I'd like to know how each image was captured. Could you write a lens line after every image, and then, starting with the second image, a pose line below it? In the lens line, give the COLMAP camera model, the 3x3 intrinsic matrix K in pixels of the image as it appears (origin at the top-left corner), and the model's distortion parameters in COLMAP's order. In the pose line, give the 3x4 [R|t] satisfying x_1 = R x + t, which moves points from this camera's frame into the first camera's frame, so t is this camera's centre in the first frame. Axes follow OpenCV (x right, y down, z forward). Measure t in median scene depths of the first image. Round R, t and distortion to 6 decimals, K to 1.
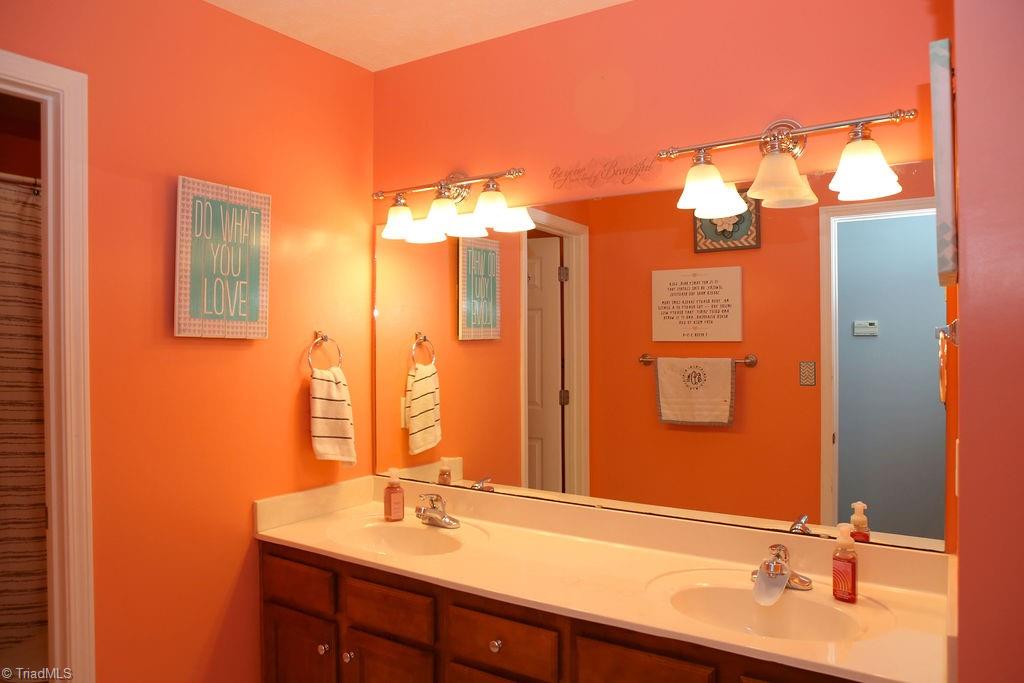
lens RADIAL K [[706.5, 0, 517.2], [0, 706.5, 340.7], [0, 0, 1]] dist [-0.093212, 0.061819]
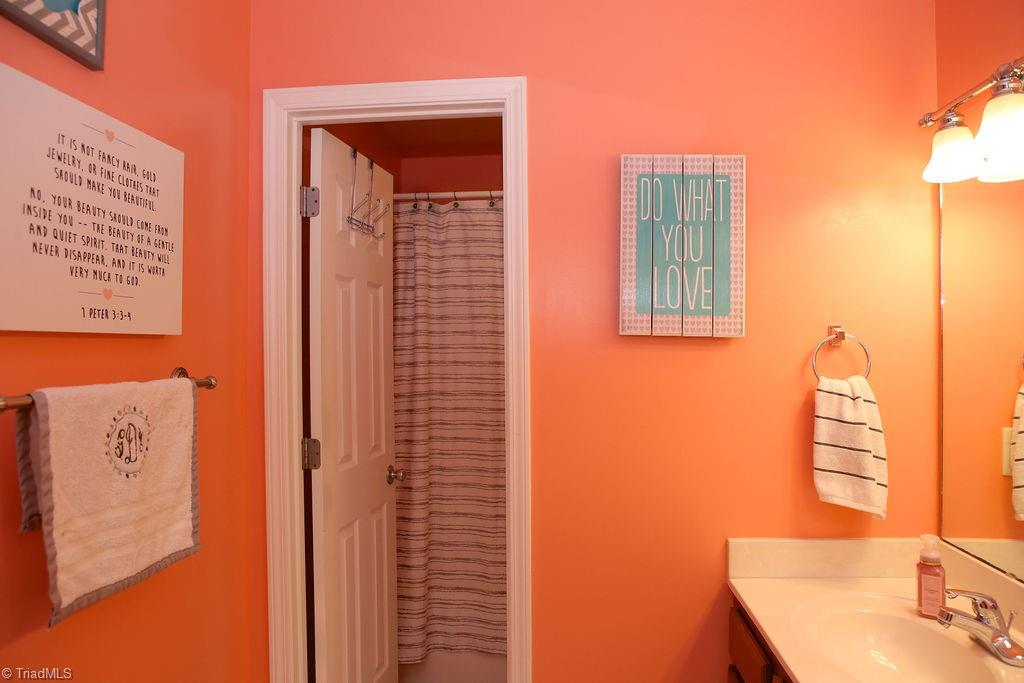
lens RADIAL K [[706.5, 0, 507.7], [0, 706.5, 341.1], [0, 0, 1]] dist [-0.093212, 0.061819]
pose [[0.480726, -0.005947, -0.876851, 0.209841], [0.002607, 0.999982, -0.005353, 0.005646], [0.876867, 0.000287, 0.480733, 0.391892]]
